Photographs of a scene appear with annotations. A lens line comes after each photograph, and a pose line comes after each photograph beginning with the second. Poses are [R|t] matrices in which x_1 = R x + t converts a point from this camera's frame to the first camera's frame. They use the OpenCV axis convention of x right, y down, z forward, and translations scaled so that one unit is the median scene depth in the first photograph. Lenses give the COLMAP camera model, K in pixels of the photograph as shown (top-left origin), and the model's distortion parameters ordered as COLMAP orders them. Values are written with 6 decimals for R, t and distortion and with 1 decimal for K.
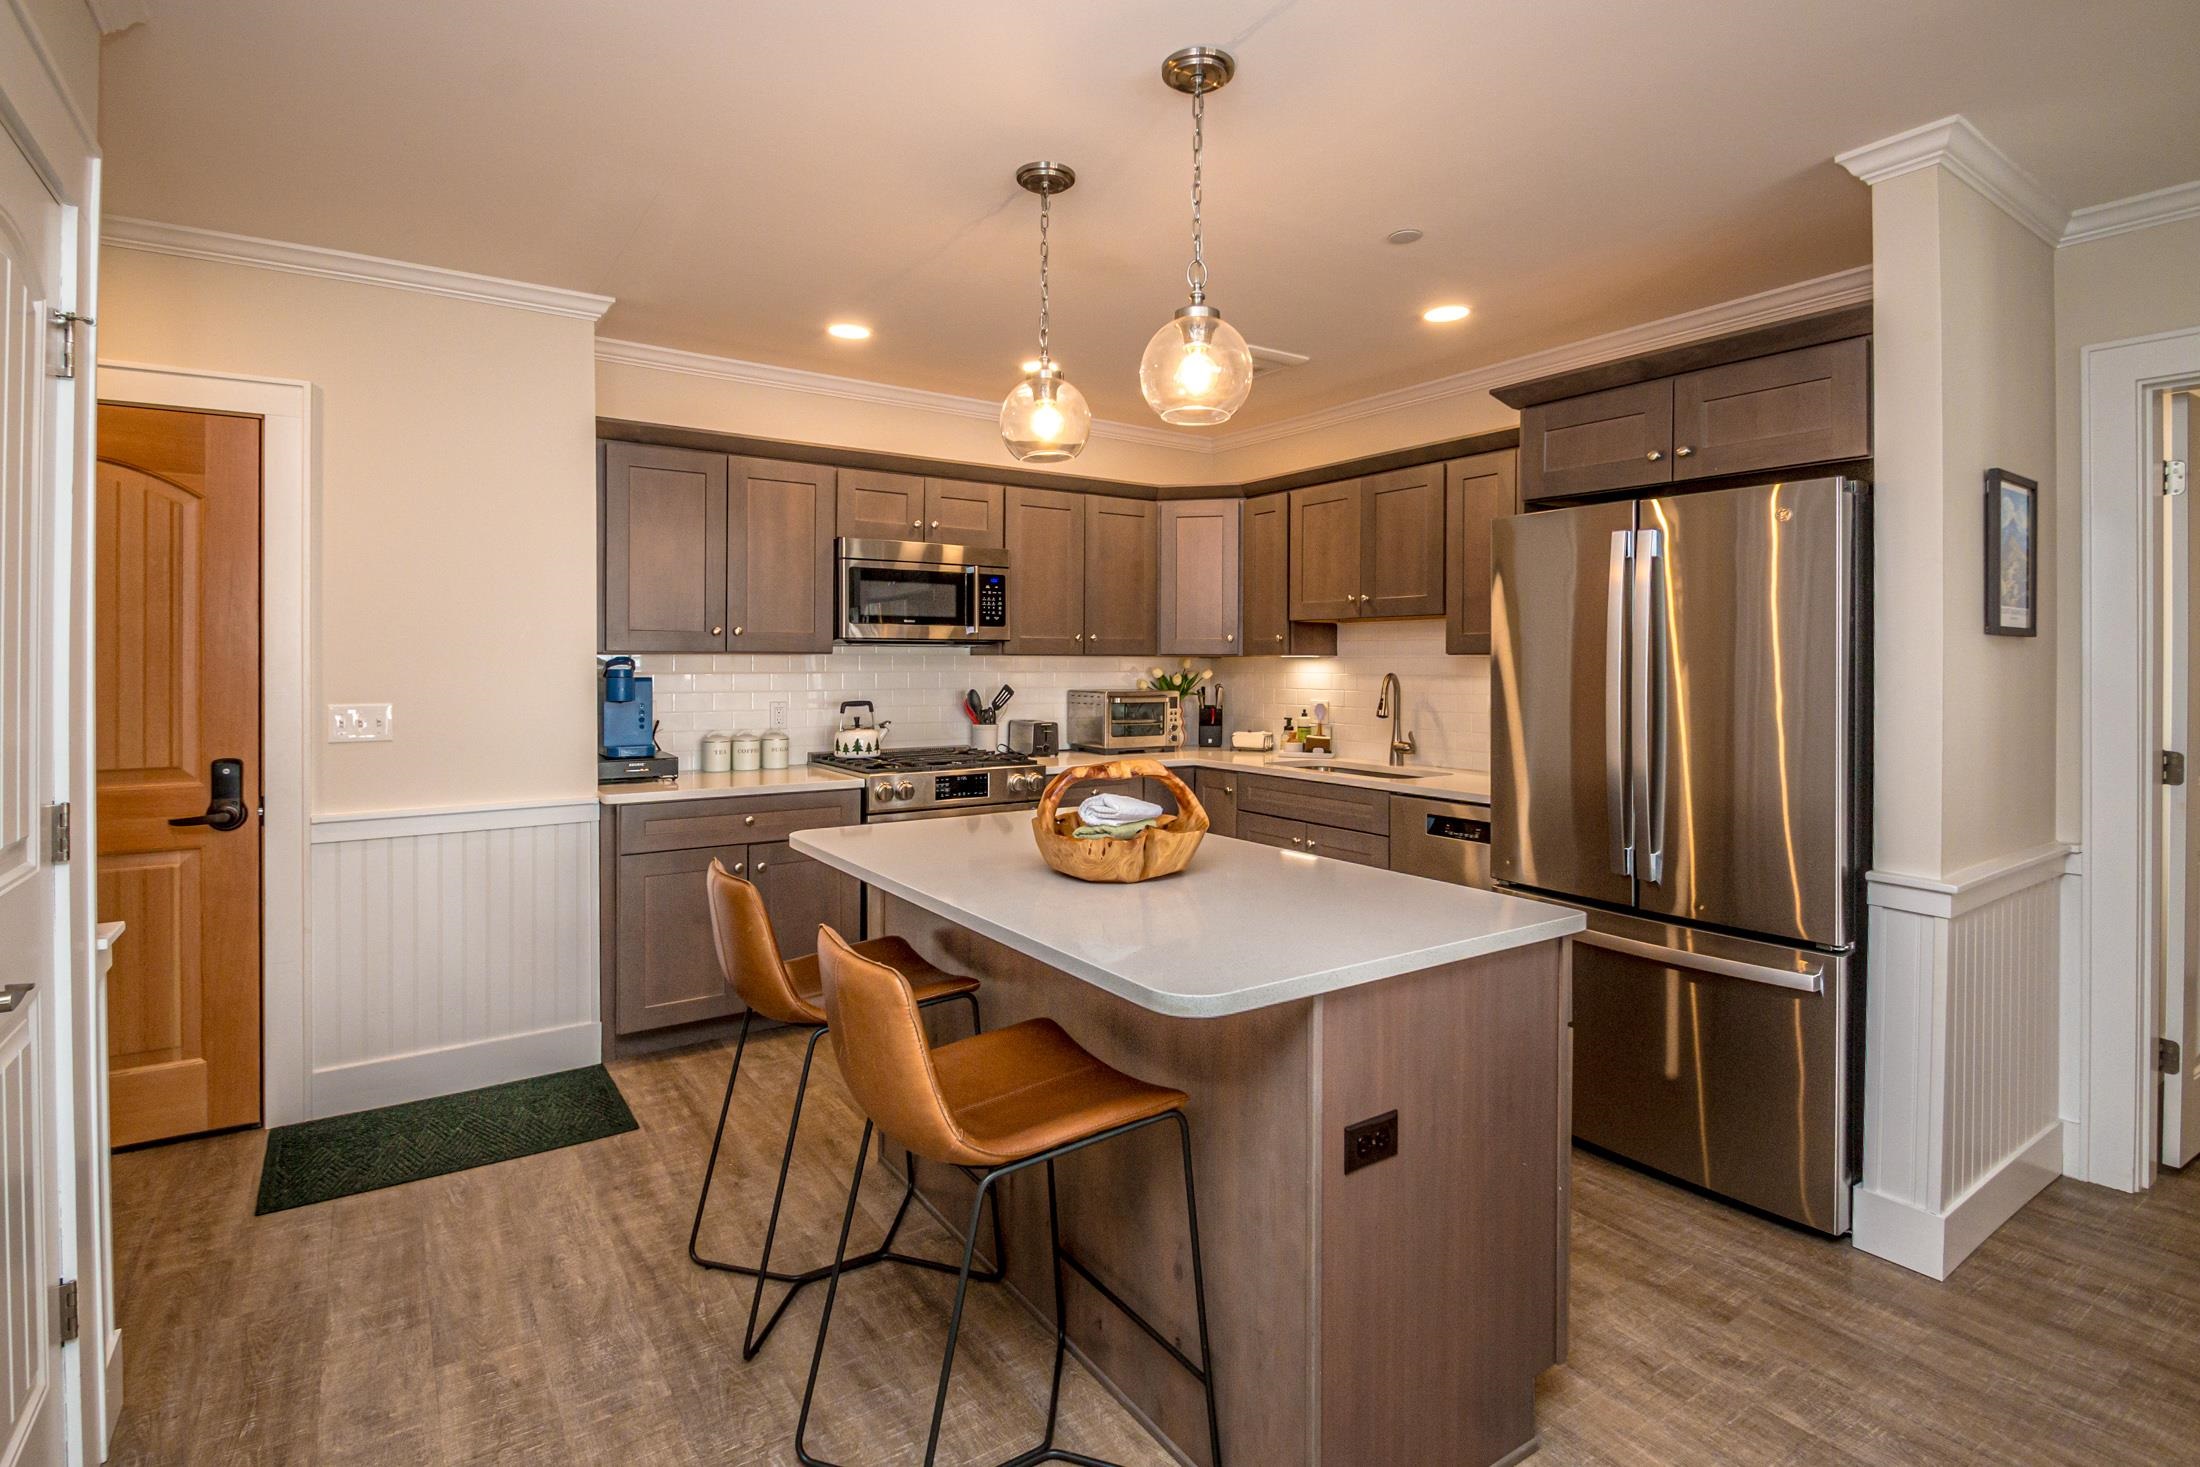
lens RADIAL K [[1039.6, 0, 1083.2], [0, 1039.6, 657.4], [0, 0, 1]] dist [0.001729, -0.009460]
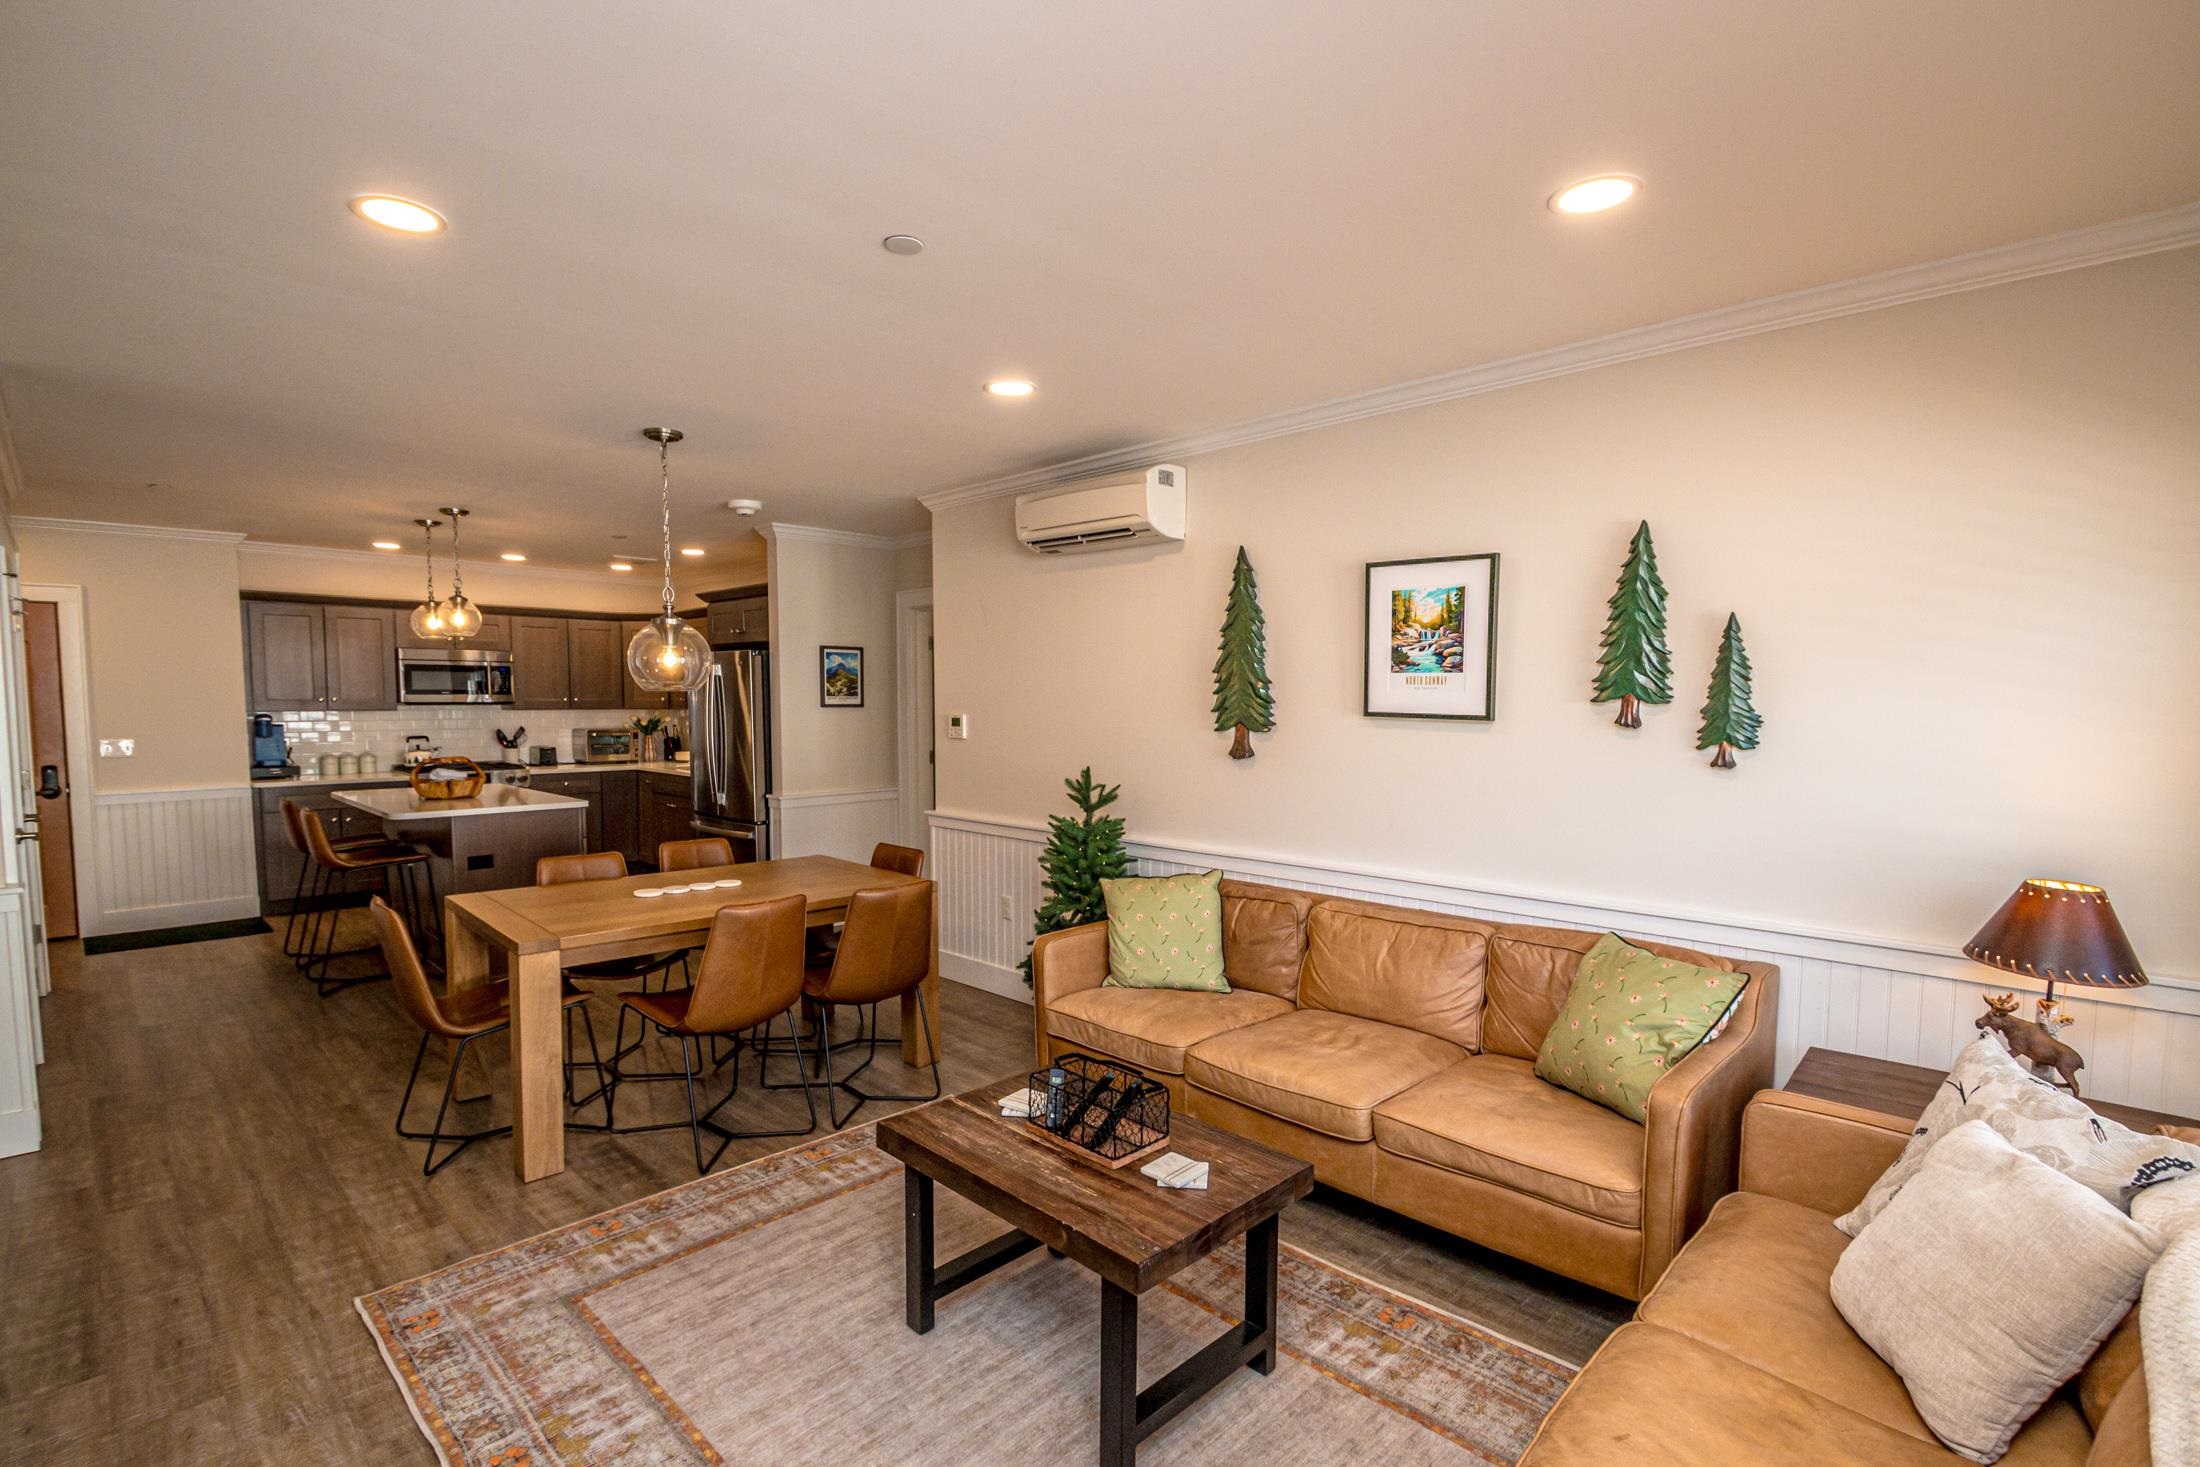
lens RADIAL K [[1039.6, 0, 1110.7], [0, 1039.6, 755.7], [0, 0, 1]] dist [0.001729, -0.009460]
pose [[0.980689, -0.011561, 0.195232, 0.611619], [-0.000383, 0.998136, 0.061032, -0.034736], [-0.195573, -0.059928, 0.978856, -1.013808]]
